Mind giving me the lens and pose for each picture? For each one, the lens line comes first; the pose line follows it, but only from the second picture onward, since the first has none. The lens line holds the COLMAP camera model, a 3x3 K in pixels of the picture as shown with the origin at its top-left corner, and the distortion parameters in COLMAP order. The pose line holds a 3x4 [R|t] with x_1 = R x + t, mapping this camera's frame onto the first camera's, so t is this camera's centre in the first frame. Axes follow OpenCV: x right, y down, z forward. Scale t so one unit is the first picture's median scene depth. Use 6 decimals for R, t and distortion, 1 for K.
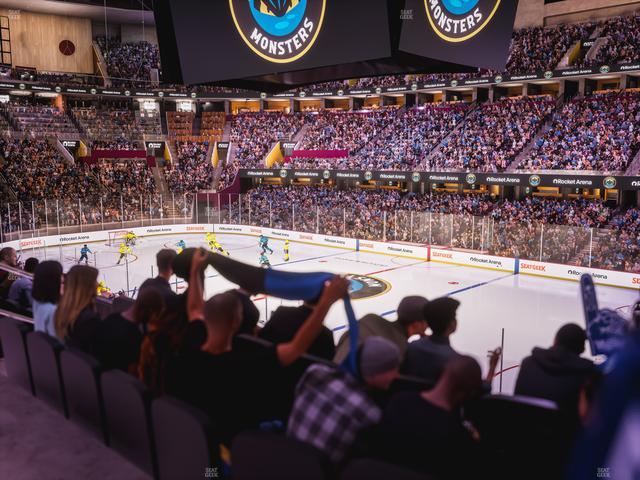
lens RADIAL K [[599.3, 0, 318.9], [0, 599.3, 239.5], [0, 0, 1]] dist [0.001510, 0.000000]
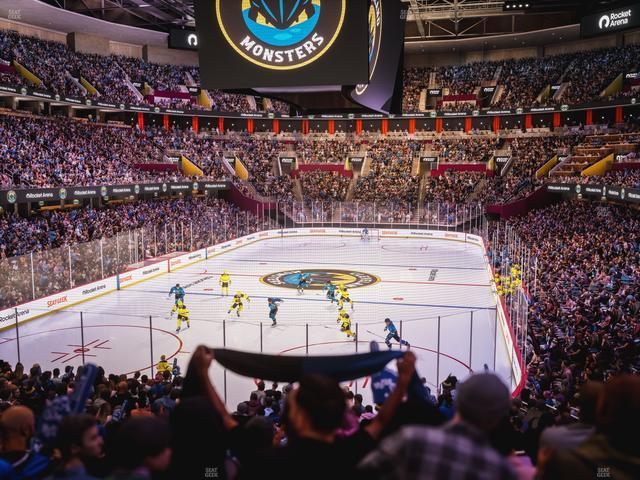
lens RADIAL K [[599.3, 0, 320.5], [0, 599.3, 240.0], [0, 0, 1]] dist [0.001510, 0.000000]
pose [[0.507926, 0.100582, -0.855508, 0.635771], [-0.119514, 0.991783, 0.045647, -0.033292], [0.853070, 0.079060, 0.515773, 0.245216]]
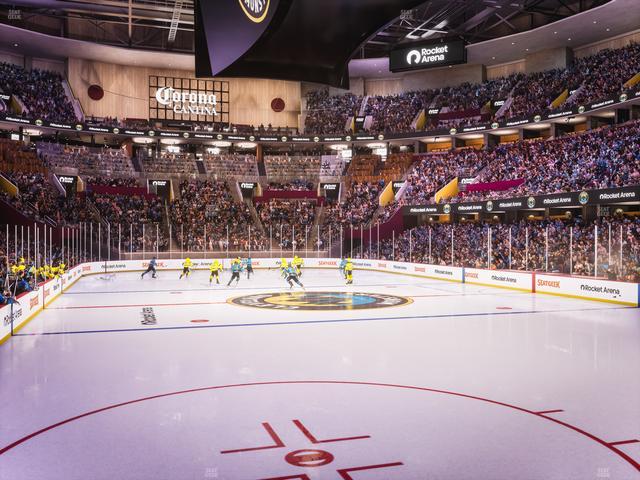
lens RADIAL K [[599.3, 0, 319.9], [0, 599.3, 240.0], [0, 0, 1]] dist [0.001510, 0.000000]
pose [[0.877442, 0.002416, -0.479677, 0.234512], [-0.066848, 0.990845, -0.117289, 0.057667], [0.475002, 0.134980, 0.869571, 0.203865]]
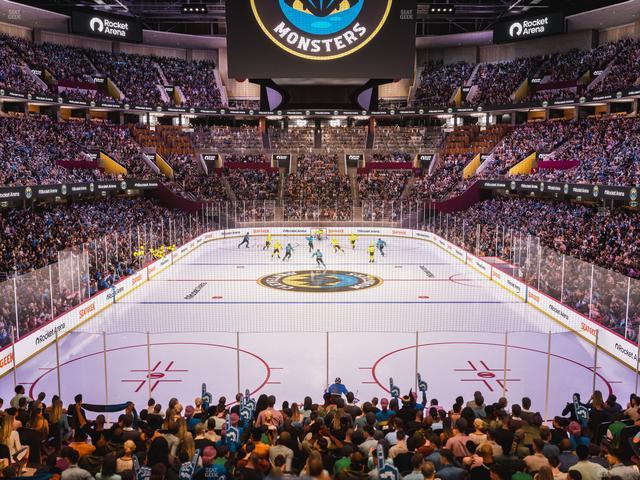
lens RADIAL K [[599.3, 0, 319.8], [0, 599.3, 241.0], [0, 0, 1]] dist [0.001510, 0.000000]
pose [[0.694885, 0.087036, -0.713834, 0.509620], [-0.100152, 0.994688, 0.023786, -0.015200], [0.712112, 0.054963, 0.699911, 0.128438]]
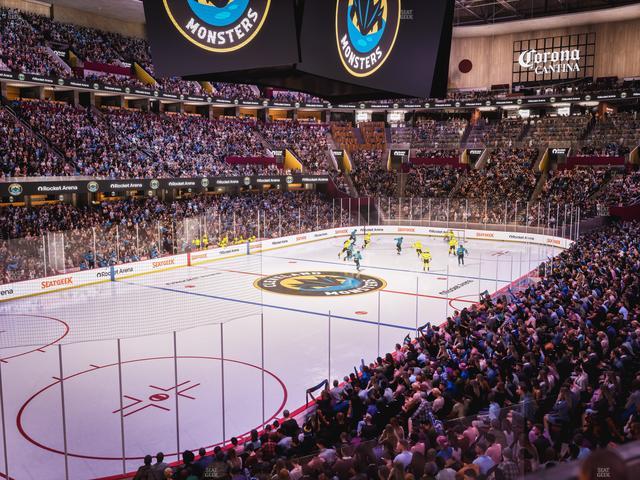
lens RADIAL K [[599.3, 0, 320.9], [0, 599.3, 241.3], [0, 0, 1]] dist [0.001510, 0.000000]
pose [[0.185631, 0.126355, -0.974462, 0.656719], [-0.136711, 0.985374, 0.101727, -0.066499], [0.973063, 0.114336, 0.200191, 0.493665]]
